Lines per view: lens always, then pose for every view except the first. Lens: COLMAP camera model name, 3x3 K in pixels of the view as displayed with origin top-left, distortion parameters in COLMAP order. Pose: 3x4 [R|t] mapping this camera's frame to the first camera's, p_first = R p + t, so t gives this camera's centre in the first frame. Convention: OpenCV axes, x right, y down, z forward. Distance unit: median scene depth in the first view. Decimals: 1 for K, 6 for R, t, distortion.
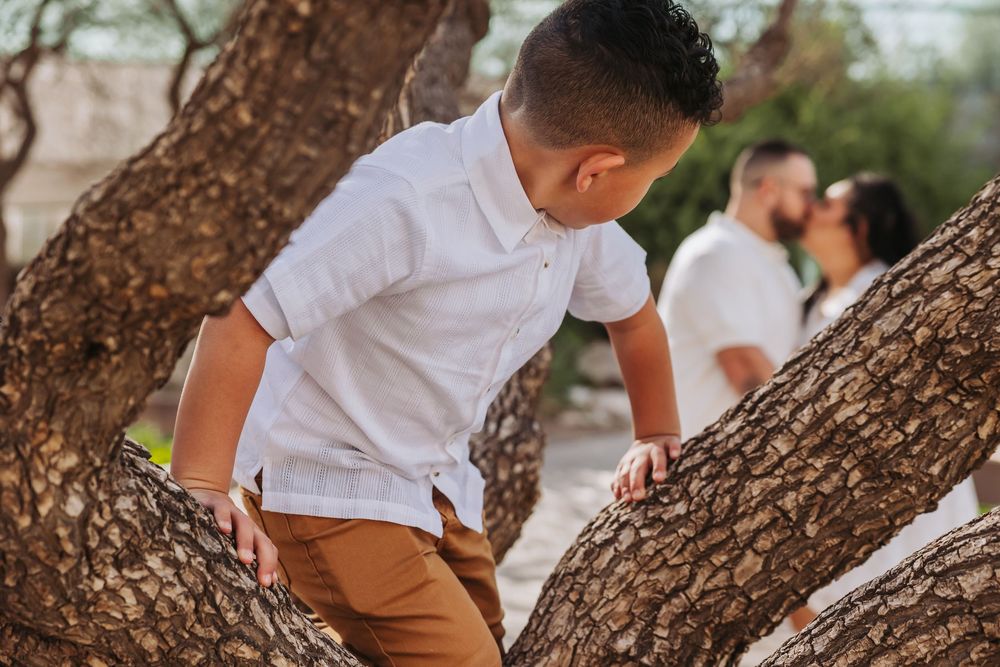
lens RADIAL K [[1646.4, 0, 500.5], [0, 1646.4, 334.4], [0, 0, 1]] dist [0.038847, 0.000000]
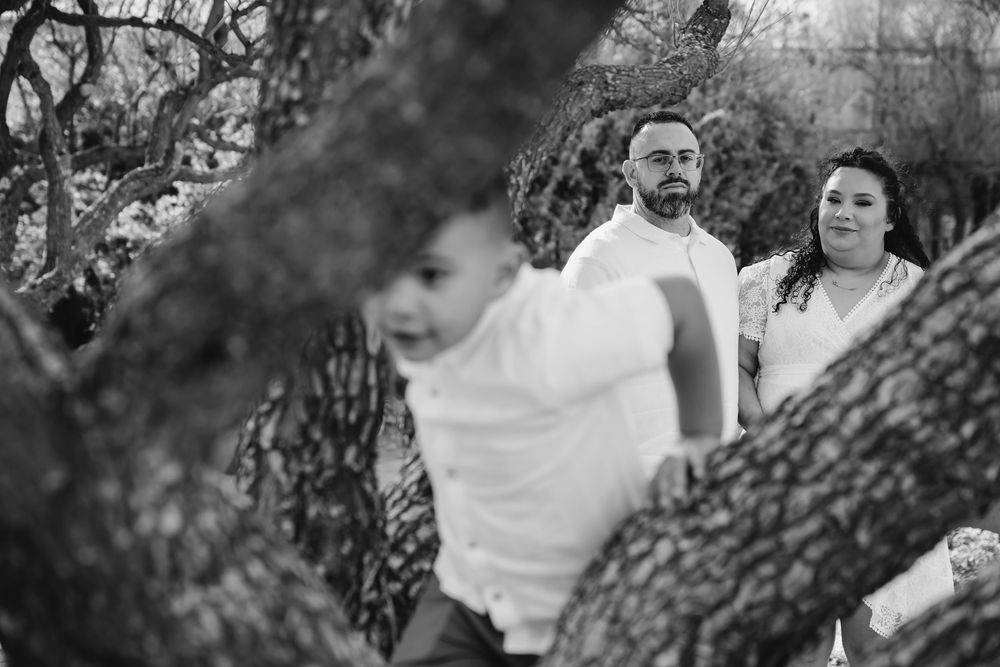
lens RADIAL K [[1824.5, 0, 499.4], [0, 1824.5, 332.6], [0, 0, 1]] dist [0.081477, 0.000000]
pose [[0.995981, -0.004767, 0.089432, -0.114934], [0.004774, 0.999989, 0.000133, -0.001676], [-0.089432, 0.000294, 0.995993, -0.038077]]
